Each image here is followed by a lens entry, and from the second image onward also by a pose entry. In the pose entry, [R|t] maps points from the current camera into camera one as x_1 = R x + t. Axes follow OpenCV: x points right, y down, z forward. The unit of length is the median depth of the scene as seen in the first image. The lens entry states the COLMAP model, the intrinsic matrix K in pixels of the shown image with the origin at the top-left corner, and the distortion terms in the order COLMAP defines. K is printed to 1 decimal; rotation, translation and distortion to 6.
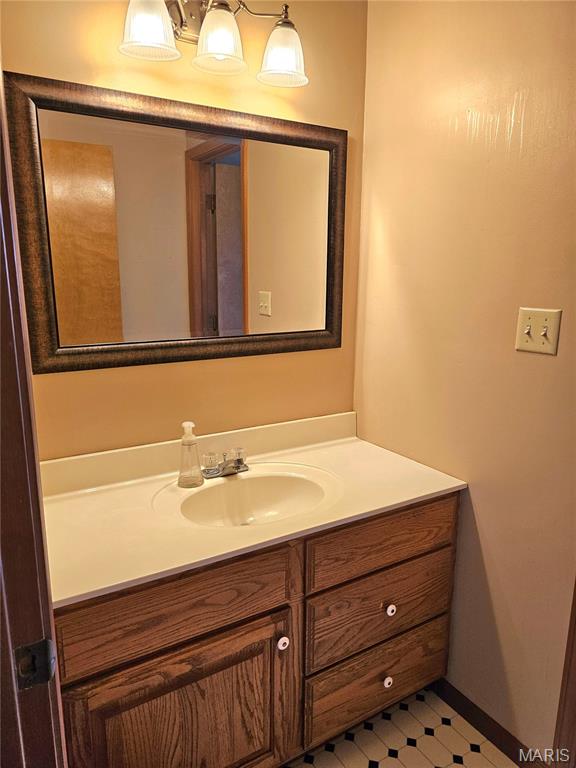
lens RADIAL K [[511.5, 0, 288.0], [0, 511.5, 384.0], [0, 0, 1]] dist [0.028893, -0.036669]
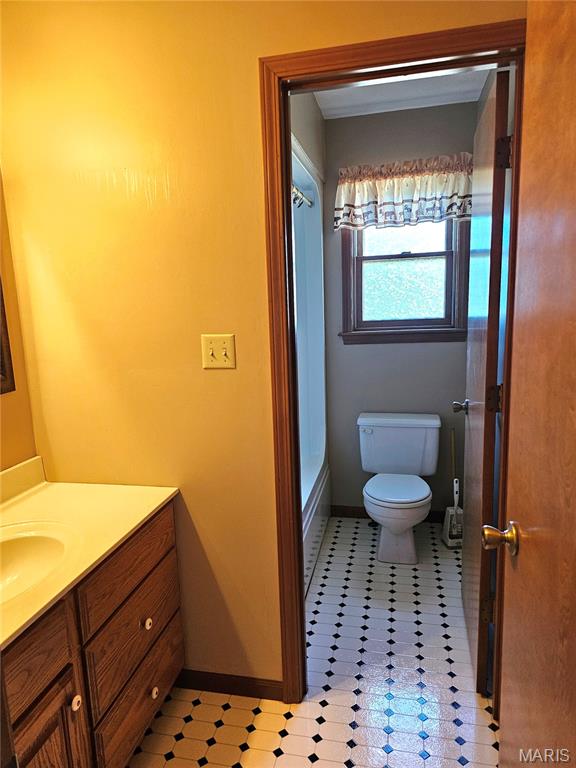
lens RADIAL K [[511.5, 0, 288.0], [0, 511.5, 384.0], [0, 0, 1]] dist [0.028893, -0.036669]
pose [[0.676888, -0.142680, 0.722126, -0.302372], [0.179604, 0.983397, 0.025950, -0.024286], [-0.713839, 0.112131, 0.691275, 0.002057]]
